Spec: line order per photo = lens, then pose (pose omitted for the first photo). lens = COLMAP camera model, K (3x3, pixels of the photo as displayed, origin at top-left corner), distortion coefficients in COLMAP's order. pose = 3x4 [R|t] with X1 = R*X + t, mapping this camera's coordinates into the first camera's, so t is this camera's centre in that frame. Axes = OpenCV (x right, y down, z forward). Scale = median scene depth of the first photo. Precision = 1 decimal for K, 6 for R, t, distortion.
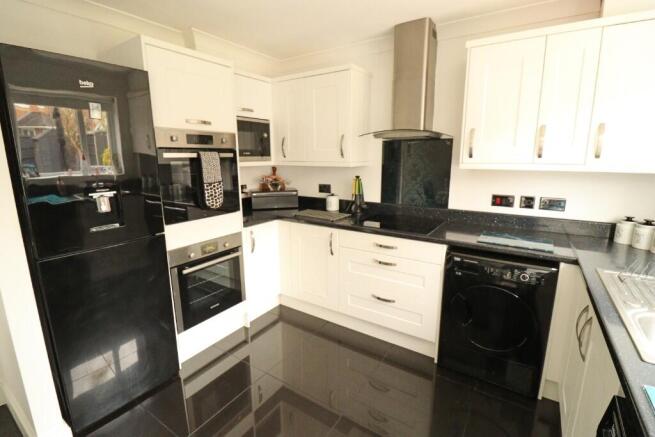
lens RADIAL K [[308.3, 0, 326.6], [0, 308.3, 219.6], [0, 0, 1]] dist [-0.012895, -0.004850]
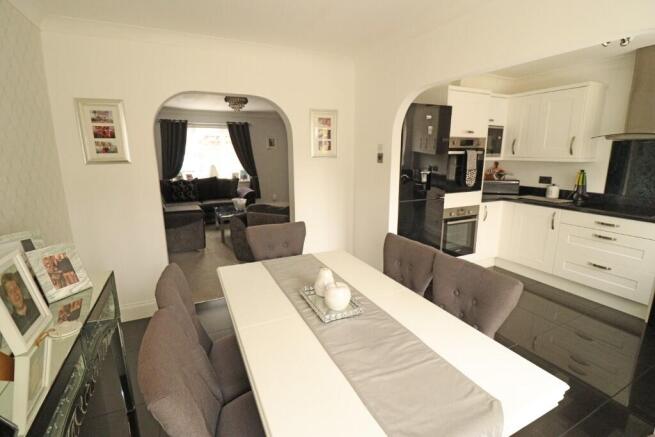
lens RADIAL K [[308.3, 0, 327.5], [0, 308.3, 217.1], [0, 0, 1]] dist [-0.012895, -0.004850]
pose [[0.855382, 0.104933, -0.507258, -0.151643], [-0.103357, 0.994150, 0.031362, 0.127126], [0.507581, 0.025602, 0.861224, -0.626971]]
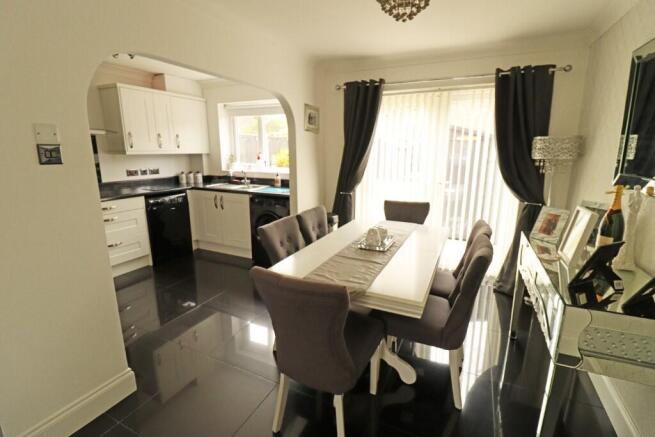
lens RADIAL K [[308.3, 0, 331.4], [0, 308.3, 216.5], [0, 0, 1]] dist [-0.012895, -0.004850]
pose [[-0.148247, -0.214136, 0.965489, -1.316865], [0.202027, 0.949131, 0.241529, -0.017380], [-0.968095, 0.230861, -0.097445, 0.117242]]
